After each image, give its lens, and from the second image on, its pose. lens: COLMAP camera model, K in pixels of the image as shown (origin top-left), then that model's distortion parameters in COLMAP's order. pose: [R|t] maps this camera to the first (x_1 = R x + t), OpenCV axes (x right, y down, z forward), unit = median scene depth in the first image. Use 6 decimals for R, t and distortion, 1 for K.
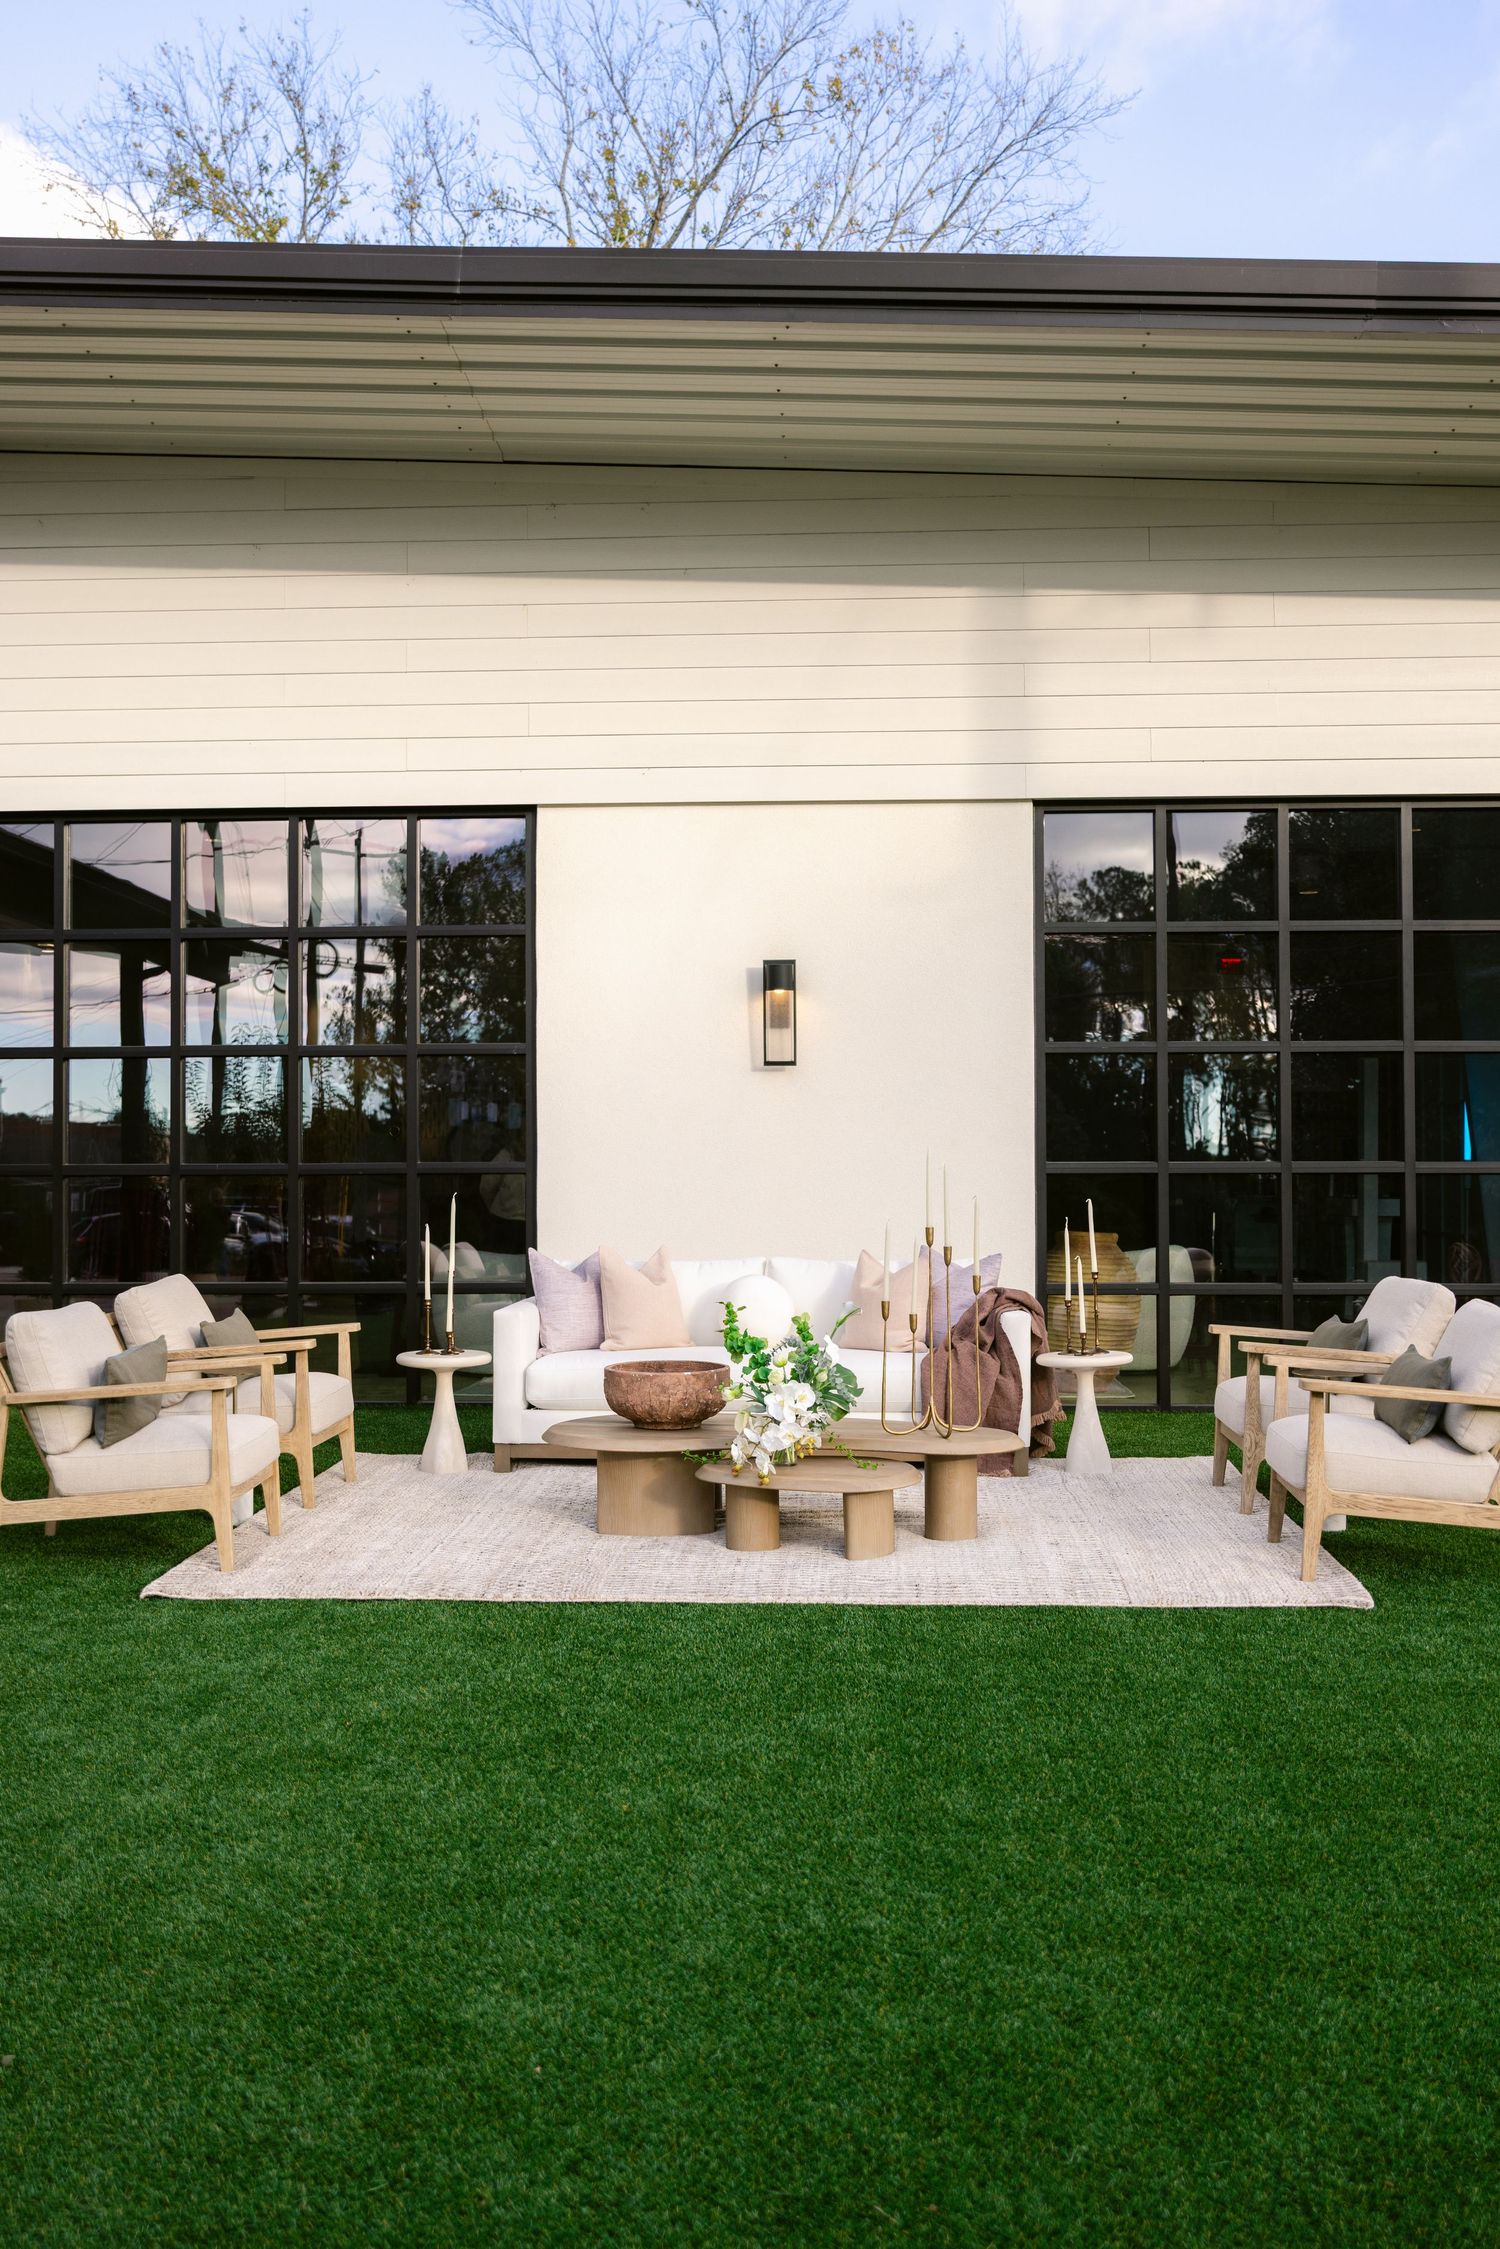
lens RADIAL K [[2278.2, 0, 748.0], [0, 2278.2, 1115.3], [0, 0, 1]] dist [-0.001354, 0.000000]
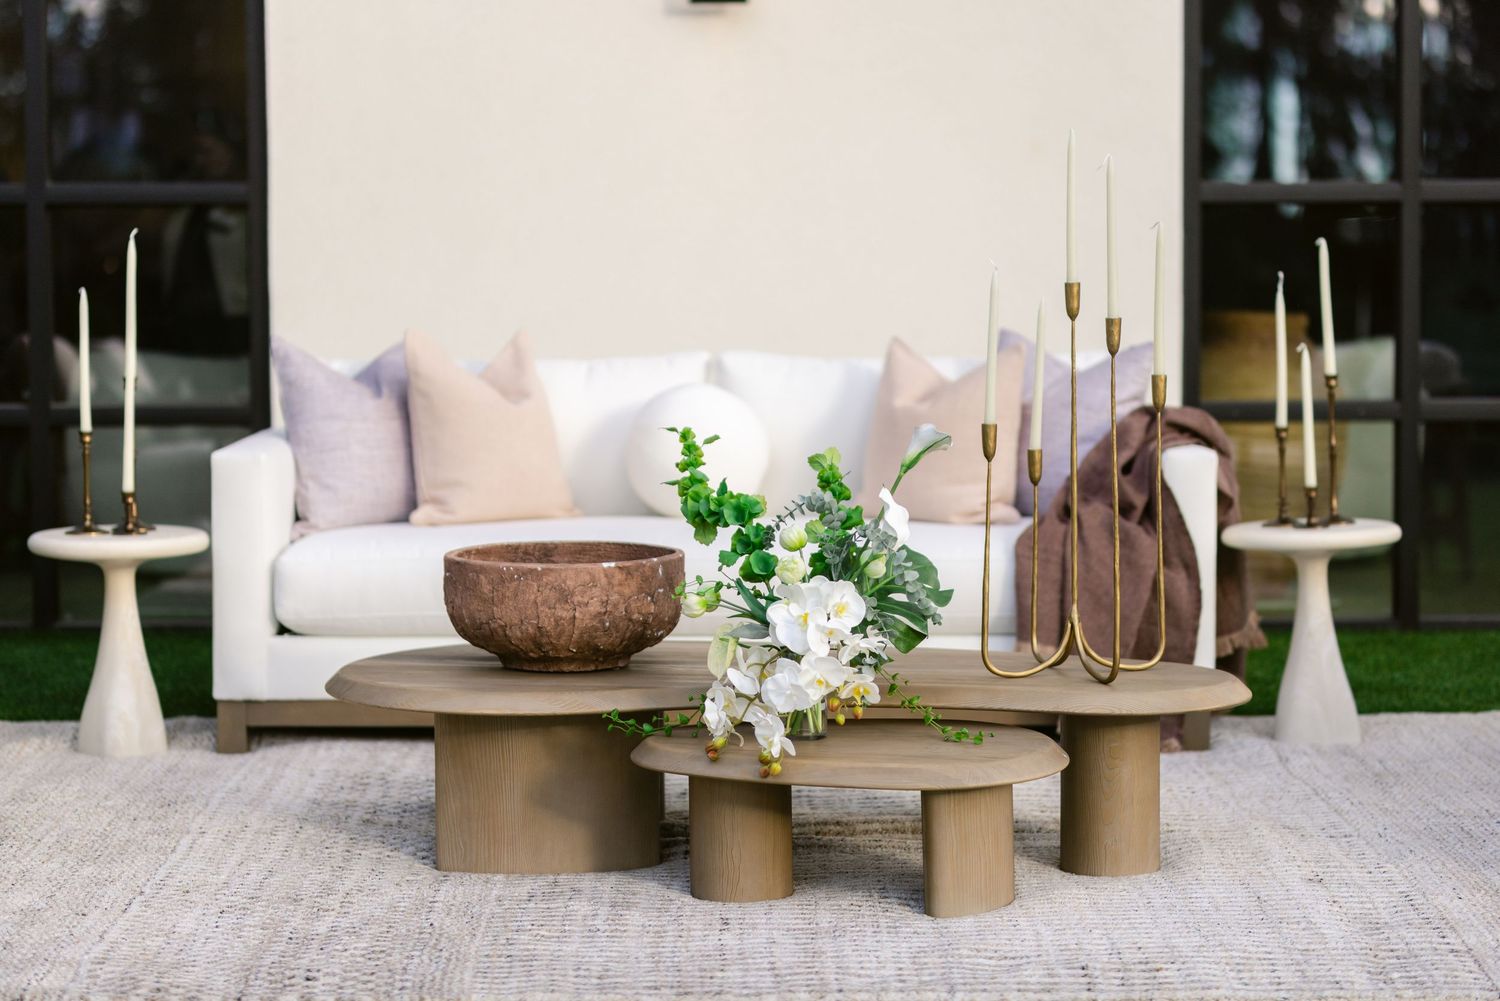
lens RADIAL K [[3627.2, 0, 748.4], [0, 3627.2, 496.2], [0, 0, 1]] dist [0.014329, 0.000000]
pose [[0.997941, -0.006305, 0.063821, -0.044098], [0.000475, 0.995855, 0.090950, 0.020702], [-0.064130, -0.090733, 0.993808, 0.162765]]
